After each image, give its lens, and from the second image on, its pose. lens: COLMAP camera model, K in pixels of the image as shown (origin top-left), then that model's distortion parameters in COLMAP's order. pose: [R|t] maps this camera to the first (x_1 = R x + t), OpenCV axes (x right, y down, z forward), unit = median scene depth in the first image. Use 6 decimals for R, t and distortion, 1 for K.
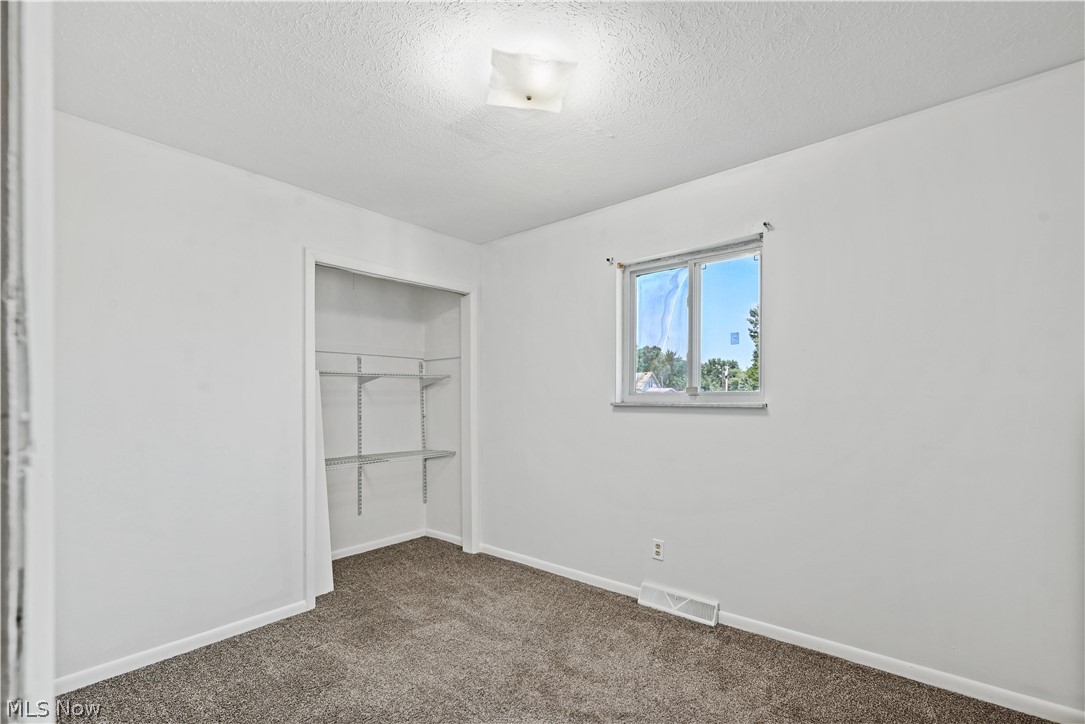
lens RADIAL K [[490.6, 0, 550.1], [0, 490.6, 396.3], [0, 0, 1]] dist [0.000692, -0.000118]
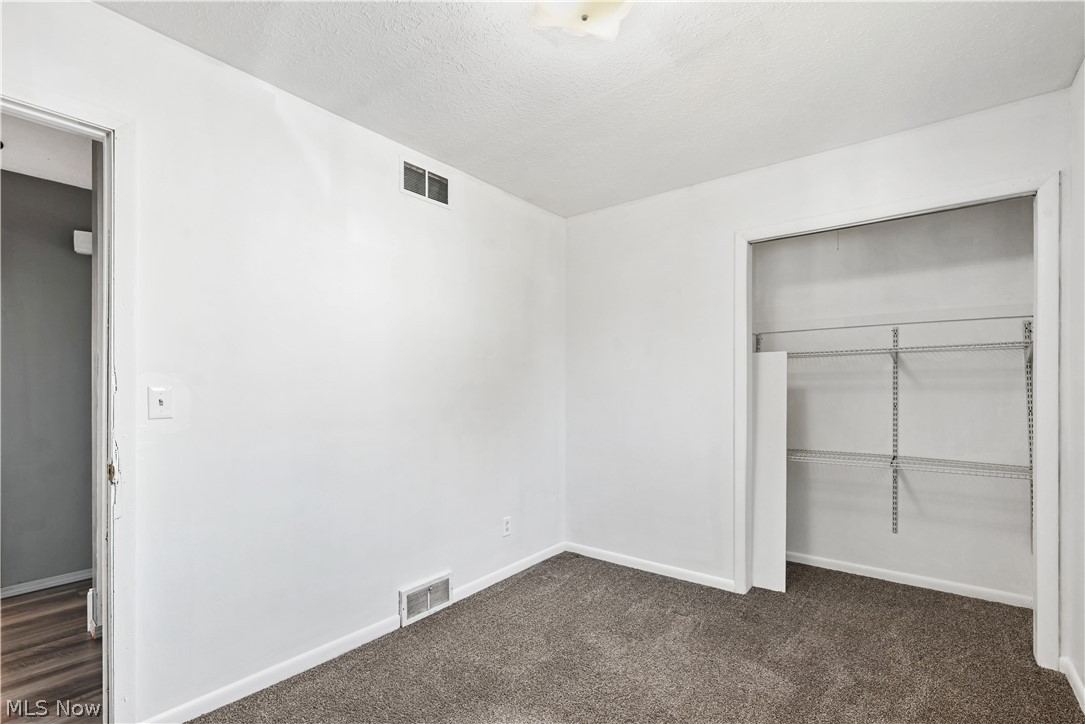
lens RADIAL K [[491.6, 0, 543.9], [0, 491.6, 381.7], [0, 0, 1]] dist [0.000100, 0.000123]
pose [[0.023430, -0.002258, -0.999723, 0.400638], [0.005880, 0.999980, -0.002120, 0.003308], [0.999708, -0.005829, 0.023443, 0.464254]]
